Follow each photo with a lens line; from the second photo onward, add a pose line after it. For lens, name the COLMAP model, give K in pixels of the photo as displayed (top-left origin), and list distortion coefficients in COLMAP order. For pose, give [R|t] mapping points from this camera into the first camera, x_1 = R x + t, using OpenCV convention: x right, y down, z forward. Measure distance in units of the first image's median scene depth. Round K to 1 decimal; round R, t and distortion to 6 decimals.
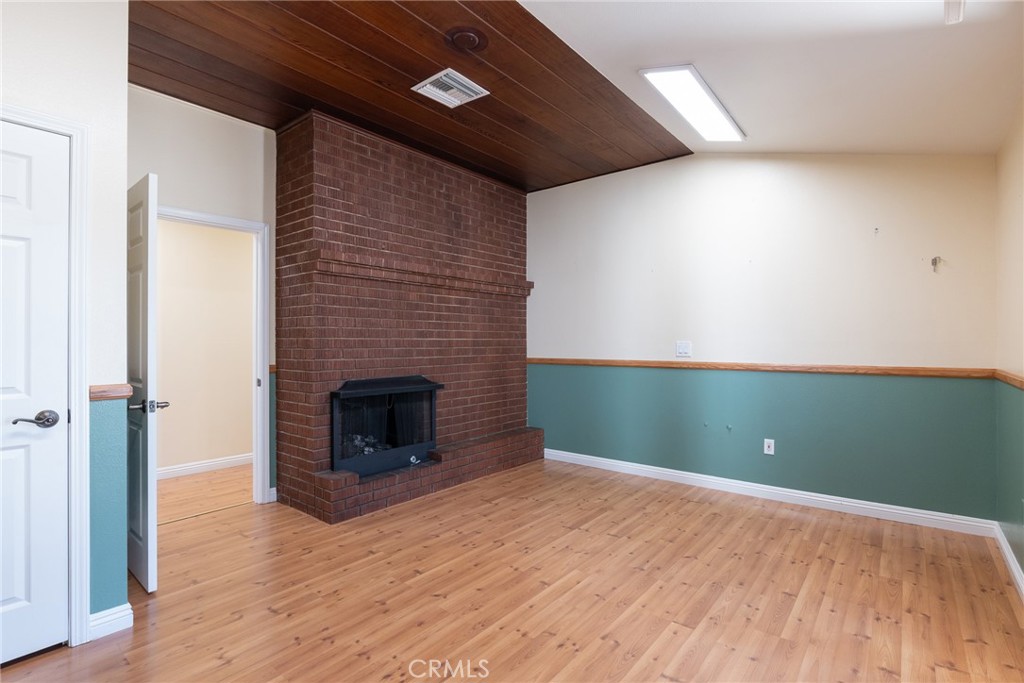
lens RADIAL K [[487.9, 0, 513.9], [0, 487.9, 343.7], [0, 0, 1]] dist [-0.015945, 0.004120]
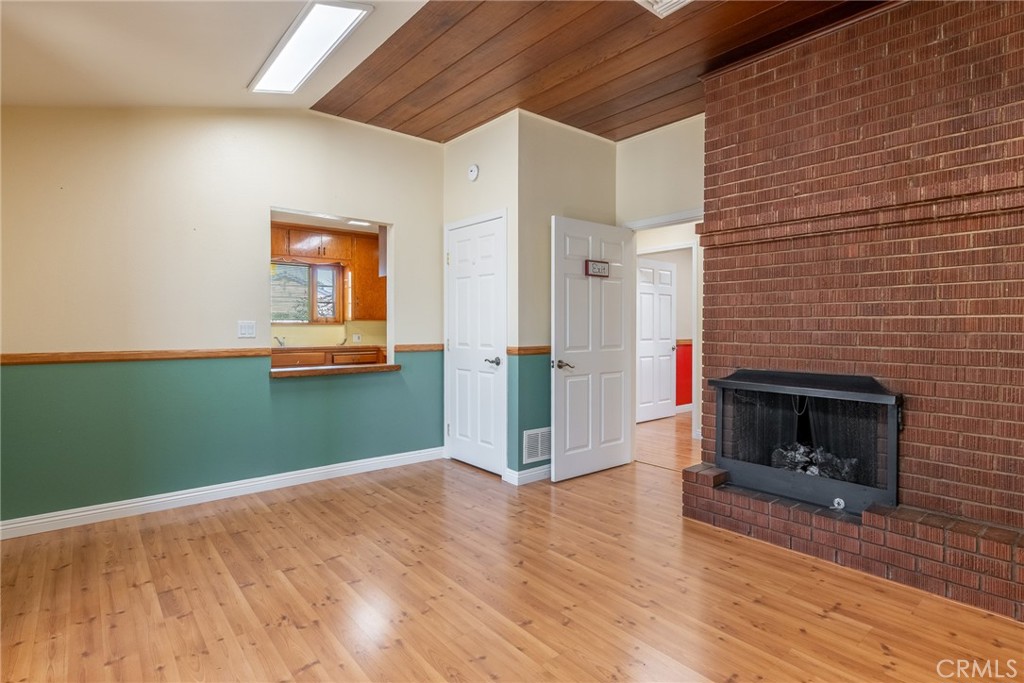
lens RADIAL K [[519.2, 0, 511.0], [0, 519.2, 340.5], [0, 0, 1]] dist [-0.007766, 0.000651]
pose [[-0.195988, 0.024402, -0.980303, 0.601310], [-0.006821, 0.999632, 0.026247, 0.005890], [0.980583, 0.011831, -0.195750, 0.770074]]
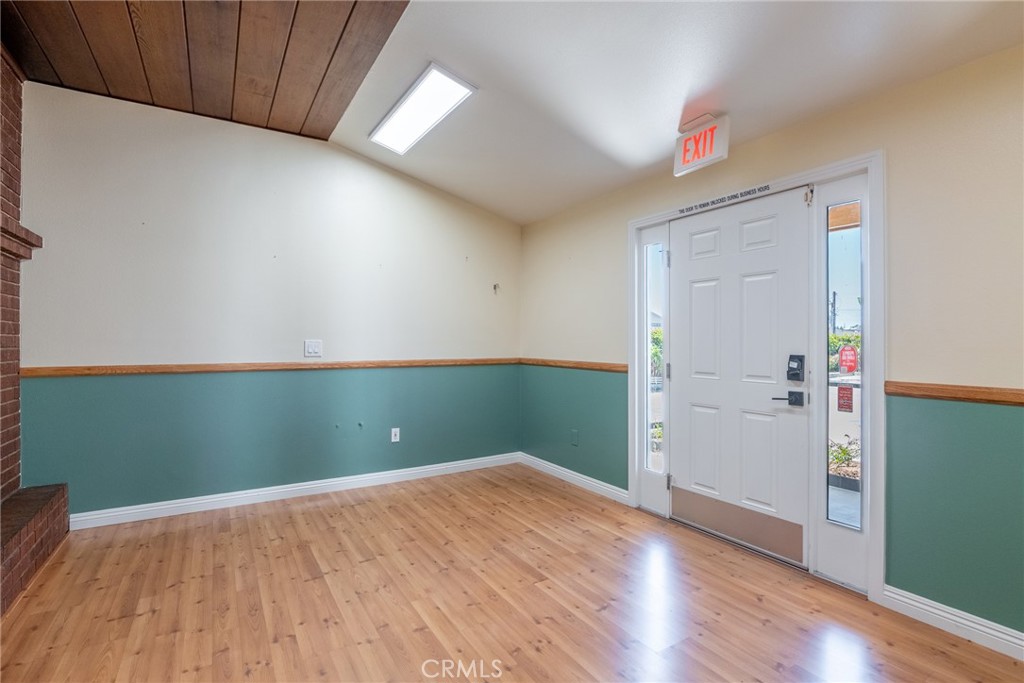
lens RADIAL K [[487.9, 0, 515.0], [0, 487.9, 340.4], [0, 0, 1]] dist [-0.015945, 0.004120]
pose [[0.326781, 0.003707, 0.945093, -0.455041], [0.002125, 0.999987, -0.004657, 0.001161], [-0.945098, 0.003530, 0.326769, 0.388640]]
